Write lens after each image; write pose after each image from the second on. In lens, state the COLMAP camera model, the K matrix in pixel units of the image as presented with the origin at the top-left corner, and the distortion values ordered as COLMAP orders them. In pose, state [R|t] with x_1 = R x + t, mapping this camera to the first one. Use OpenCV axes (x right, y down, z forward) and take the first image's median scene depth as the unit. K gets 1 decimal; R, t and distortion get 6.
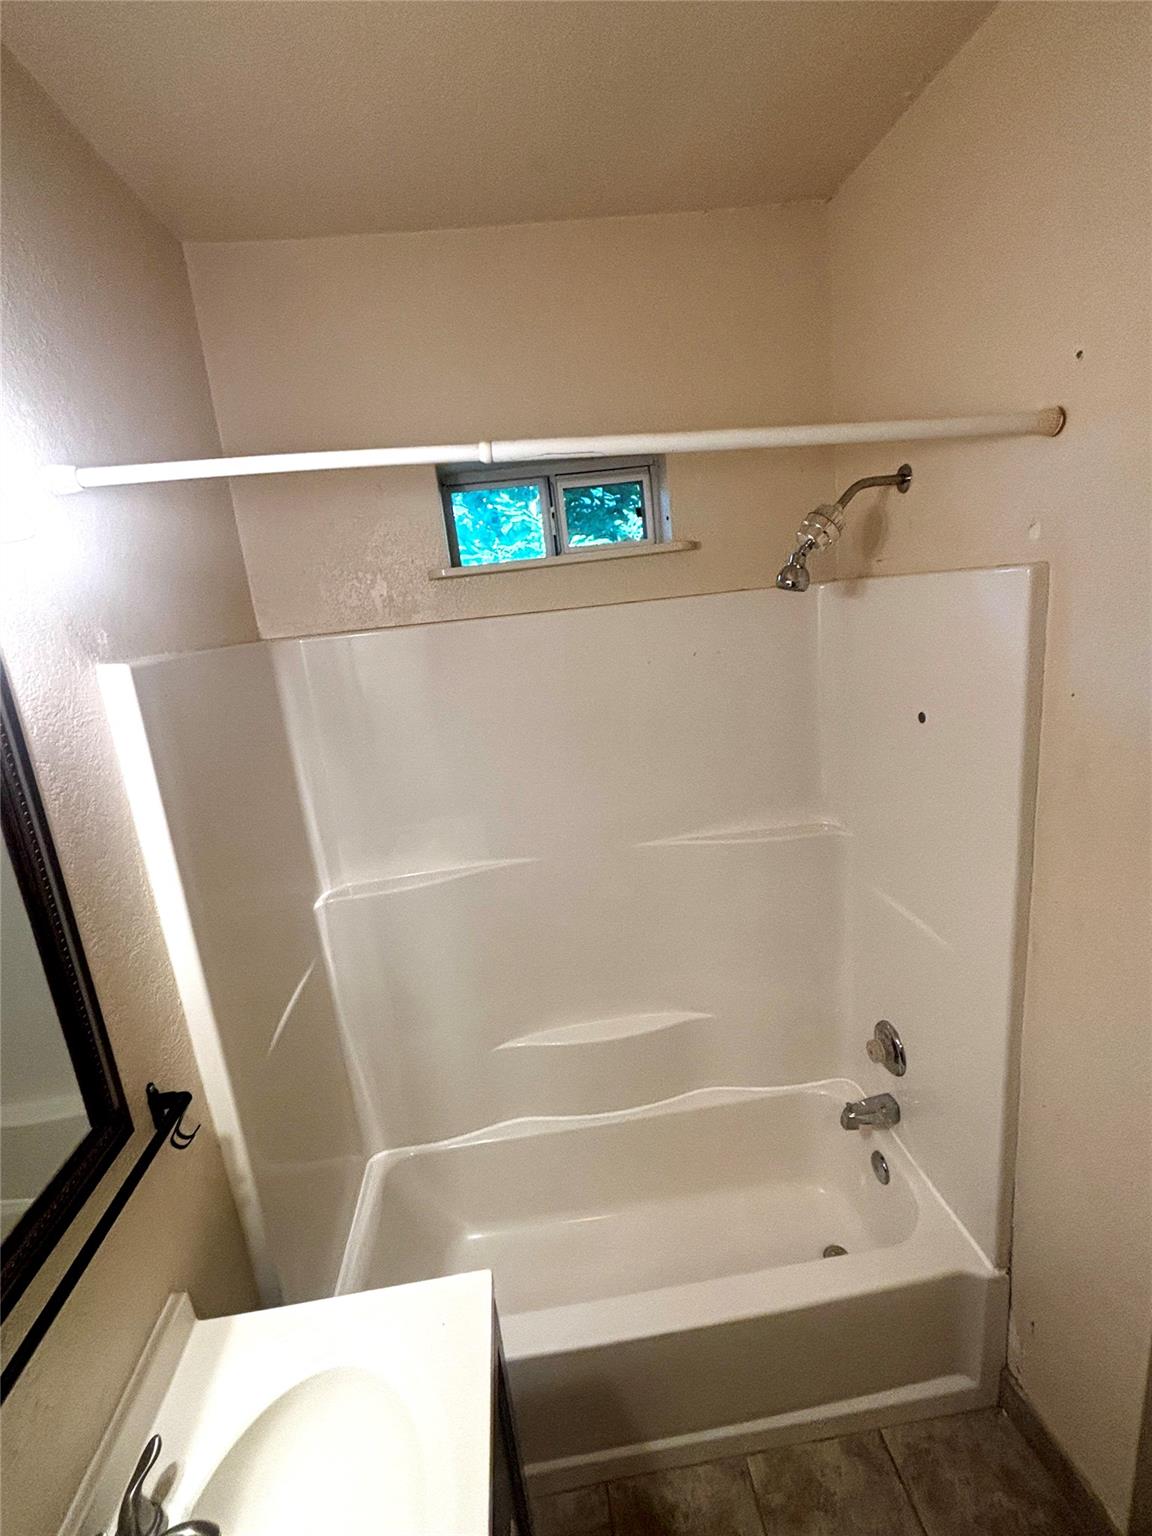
lens RADIAL K [[697.2, 0, 576.0], [0, 697.2, 768.0], [0, 0, 1]] dist [-0.000585, 0.000152]
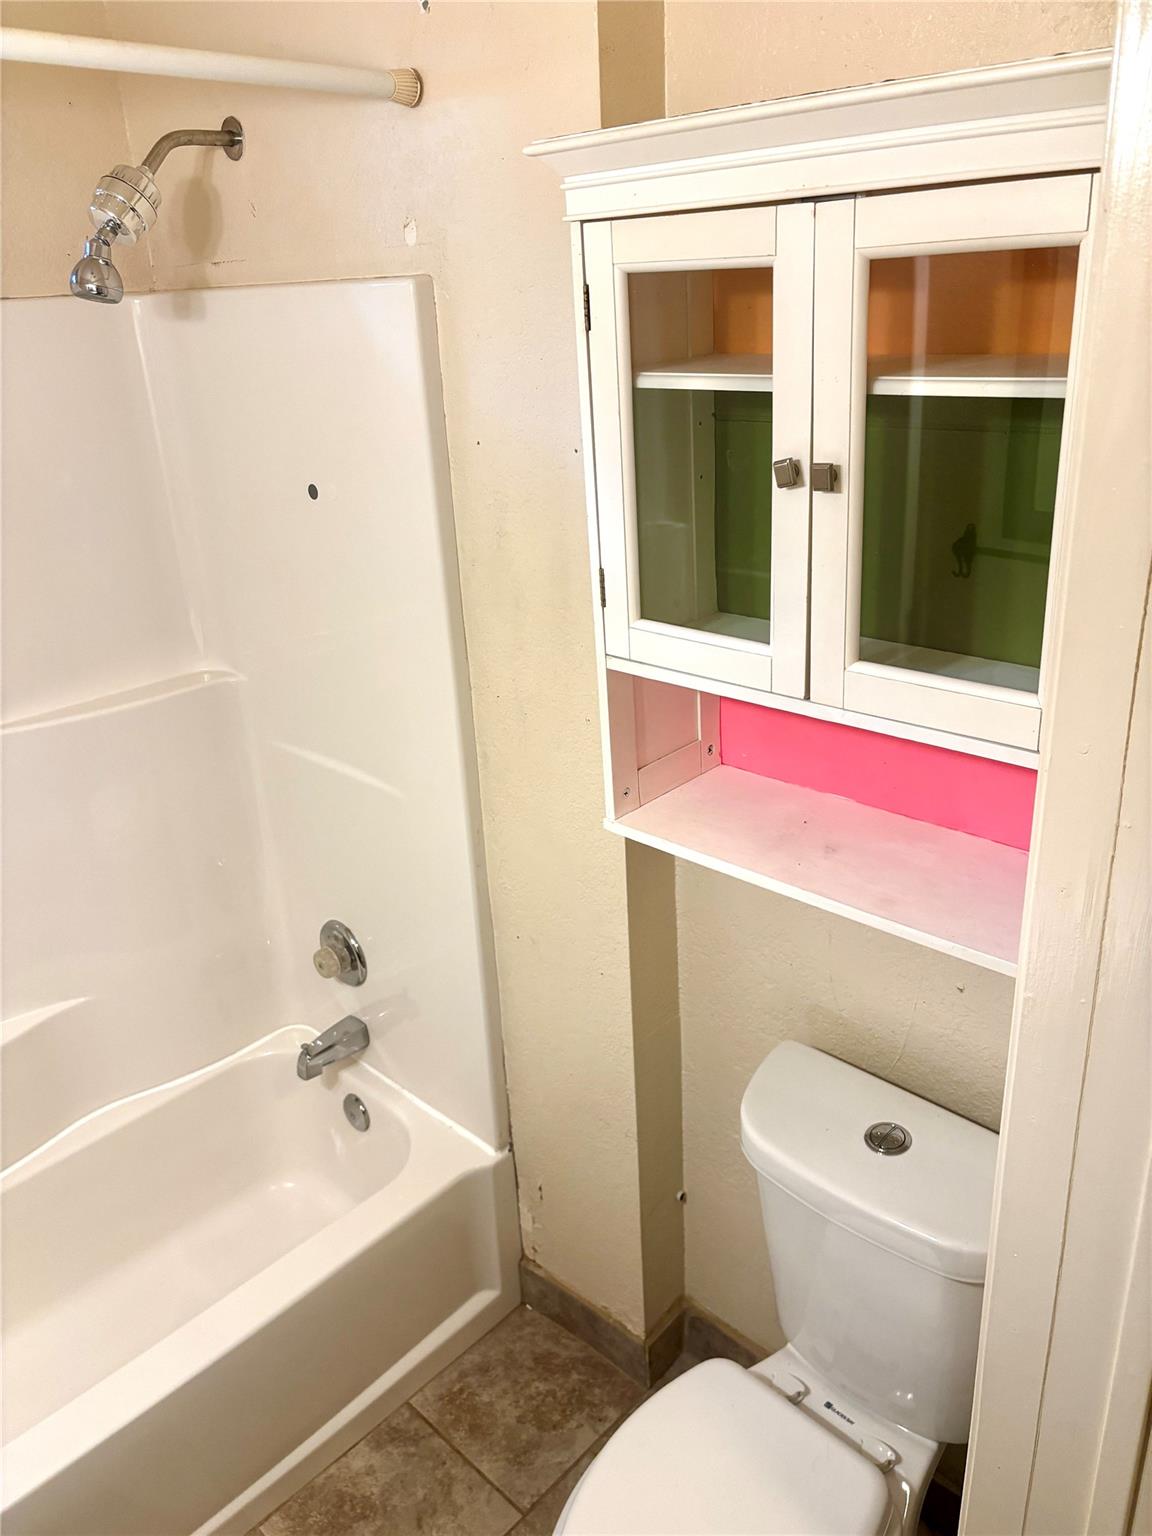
lens RADIAL K [[1167.1, 0, 576.0], [0, 1167.1, 768.0], [0, 0, 1]] dist [-0.023871, 0.000675]
pose [[0.770540, -0.194002, 0.607150, -0.077241], [0.123541, 0.979948, 0.156334, 0.051866], [-0.625304, -0.045454, 0.779056, -0.115341]]
